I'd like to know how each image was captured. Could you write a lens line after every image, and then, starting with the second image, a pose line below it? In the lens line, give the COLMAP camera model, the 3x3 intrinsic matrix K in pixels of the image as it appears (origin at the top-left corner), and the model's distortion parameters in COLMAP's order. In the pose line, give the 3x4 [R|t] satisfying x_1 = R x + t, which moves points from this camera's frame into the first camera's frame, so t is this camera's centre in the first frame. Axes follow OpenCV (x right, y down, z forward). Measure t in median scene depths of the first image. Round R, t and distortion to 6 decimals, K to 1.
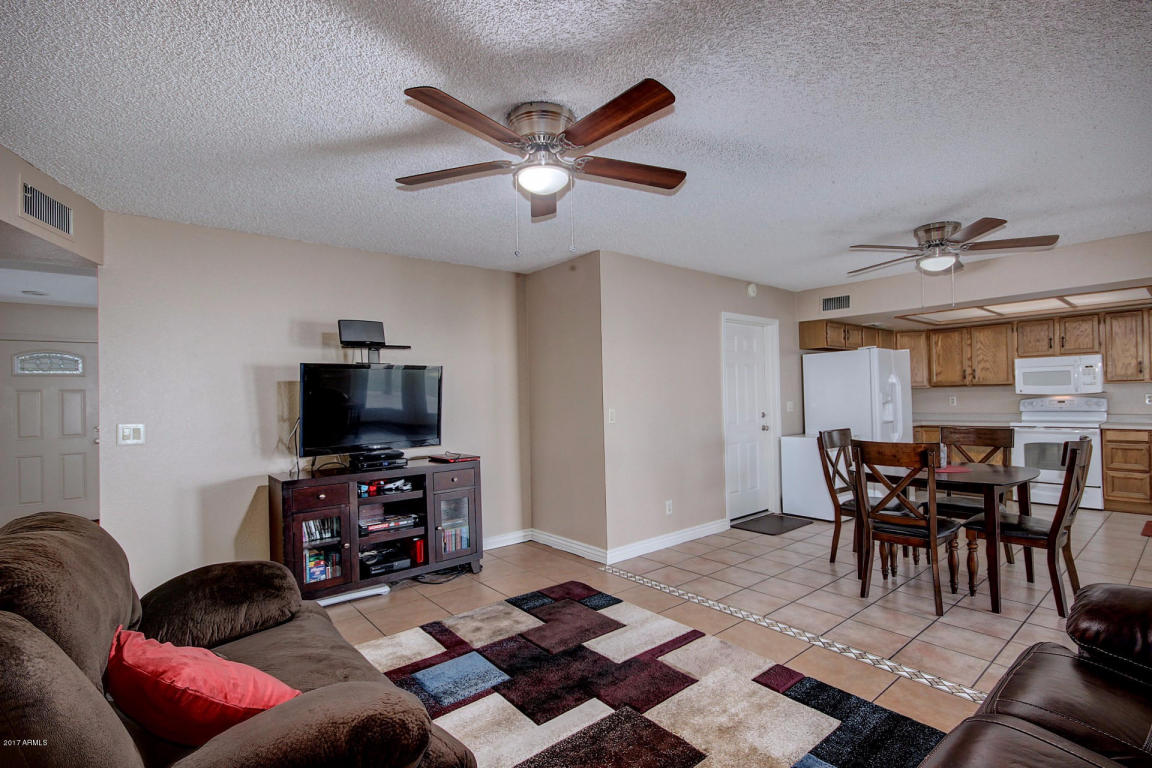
lens RADIAL K [[534.1, 0, 582.0], [0, 534.1, 392.1], [0, 0, 1]] dist [-0.000751, -0.005842]
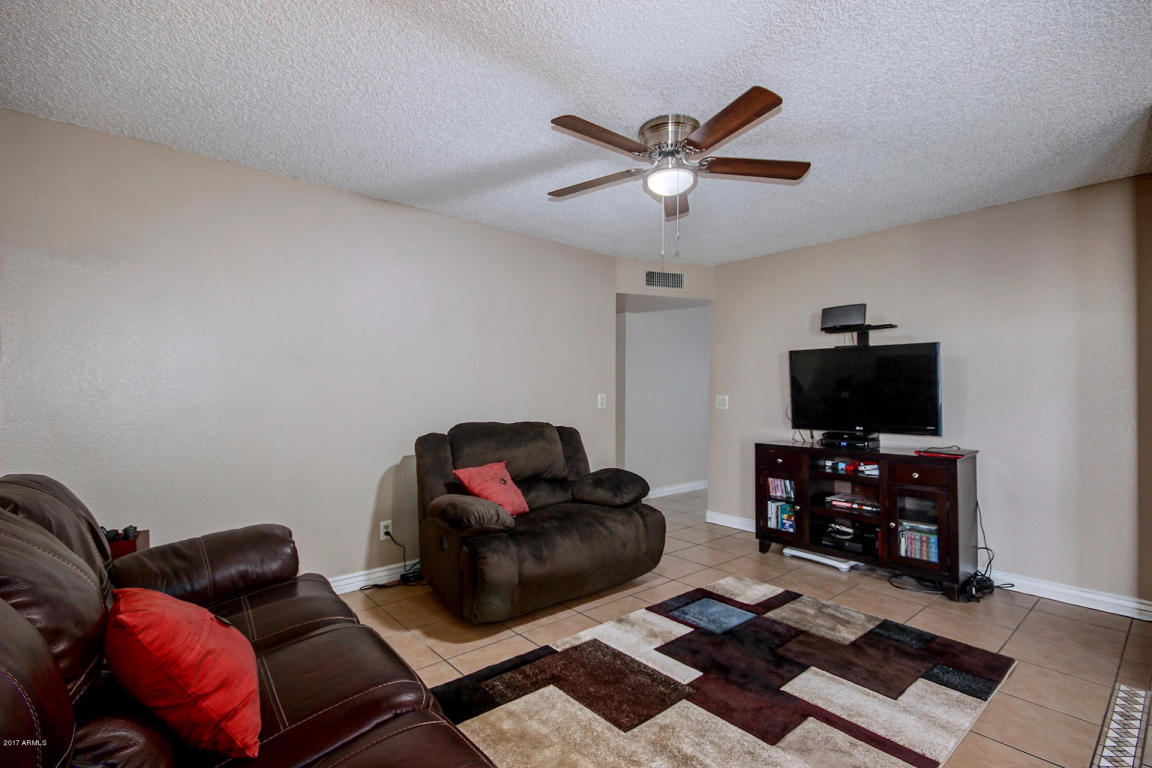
lens RADIAL K [[534.1, 0, 578.0], [0, 534.1, 393.2], [0, 0, 1]] dist [-0.000751, -0.005842]
pose [[0.005368, 0.020917, -0.999767, 0.435661], [0.001125, 0.999780, 0.020924, 0.010048], [0.999985, -0.001238, 0.005343, 0.325627]]
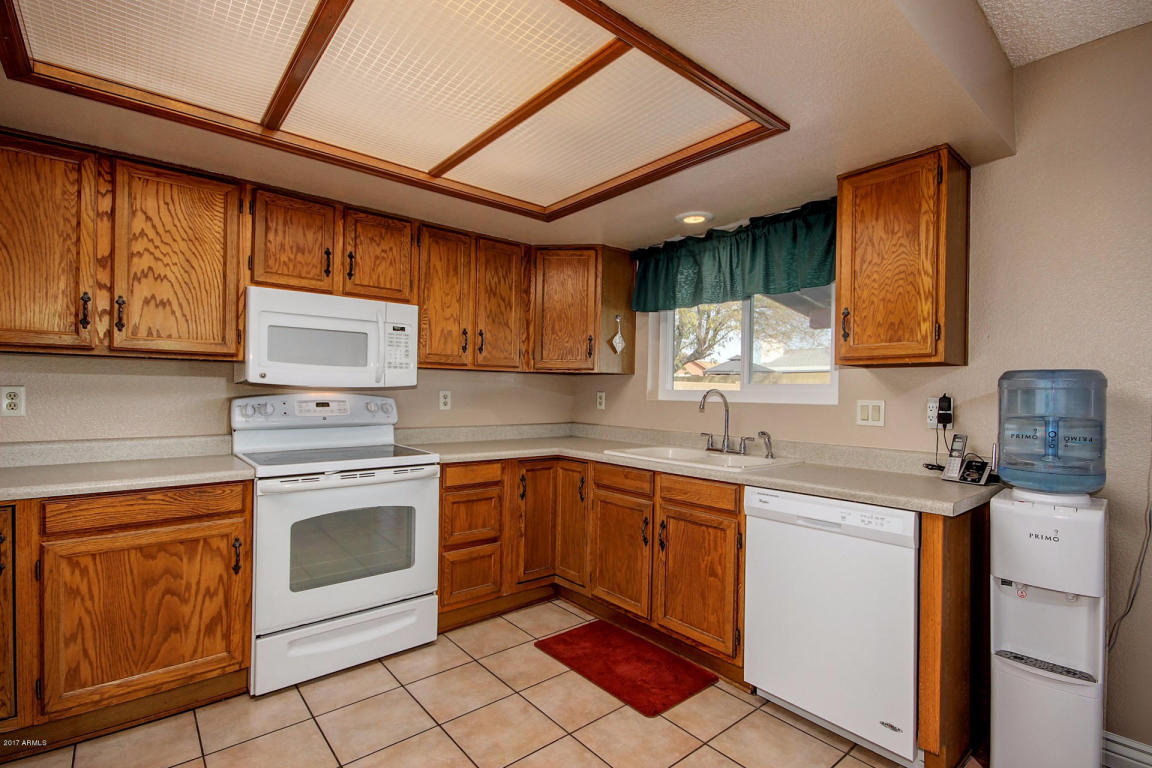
lens RADIAL K [[534.1, 0, 579.6], [0, 534.1, 389.4], [0, 0, 1]] dist [-0.000751, -0.005842]
pose [[-0.018957, 0.024657, 0.999516, 0.517904], [-0.023296, 0.999414, -0.025096, 0.013470], [-0.999549, -0.023761, -0.018372, 0.898953]]
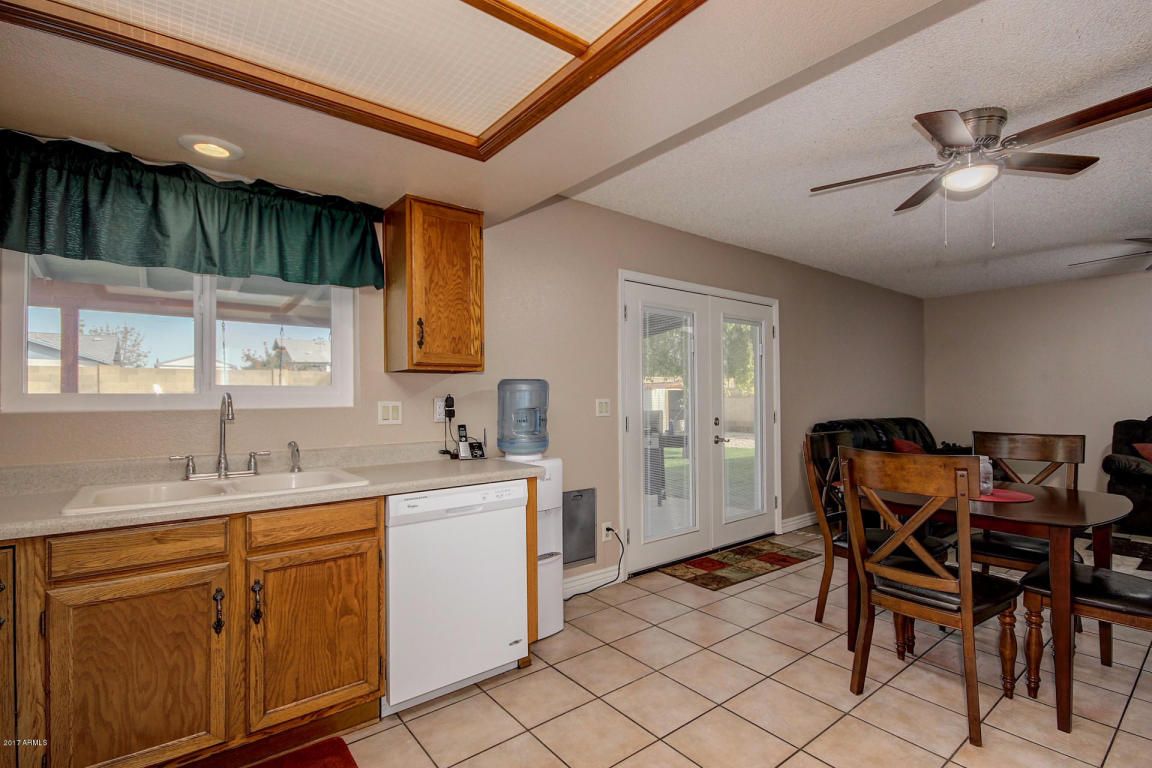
lens RADIAL K [[534.1, 0, 578.5], [0, 534.1, 389.0], [0, 0, 1]] dist [-0.000751, -0.005842]
pose [[-0.999606, 0.026730, 0.008507, 0.756797], [0.026513, 0.999342, -0.024733, 0.011303], [-0.009162, -0.024498, -0.999658, 1.116495]]
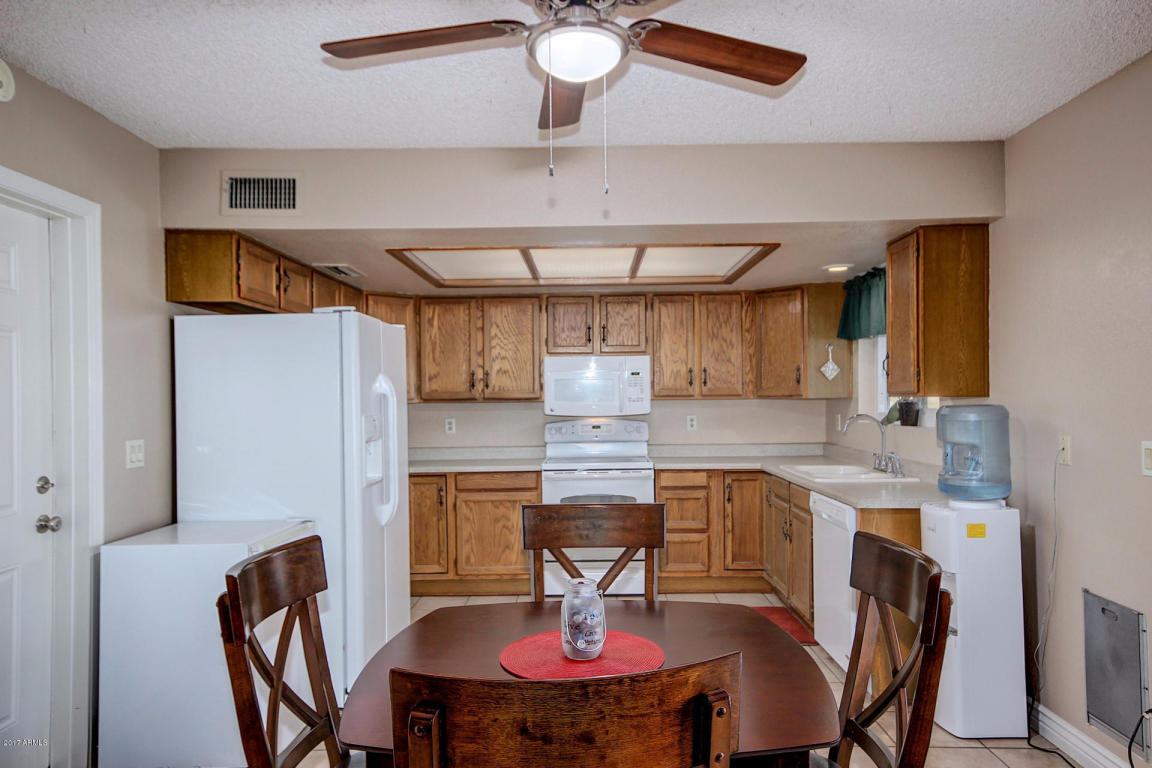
lens RADIAL K [[774.3, 0, 579.5], [0, 774.3, 391.9], [0, 0, 1]] dist [0.018702, 0.000174]
pose [[0.646768, 0.017906, 0.762477, 0.195823], [-0.009376, 0.999835, -0.015527, -0.010508], [-0.762630, 0.002893, 0.646829, 0.462405]]
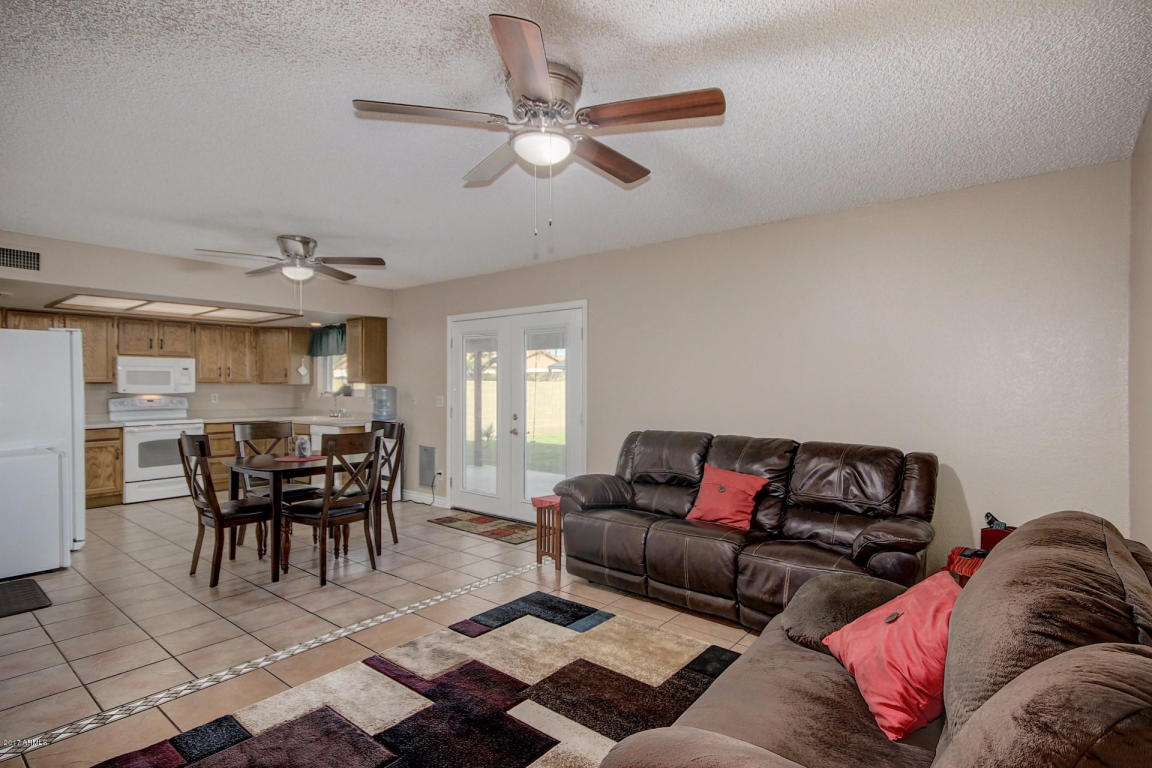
lens RADIAL K [[579.1, 0, 579.4], [0, 579.1, 390.3], [0, 0, 1]] dist [0.007434, -0.000687]
pose [[-0.203510, 0.012771, 0.978989, -0.428310], [-0.004779, 0.999890, -0.014037, 0.010682], [-0.979061, -0.007535, -0.203427, 0.463668]]
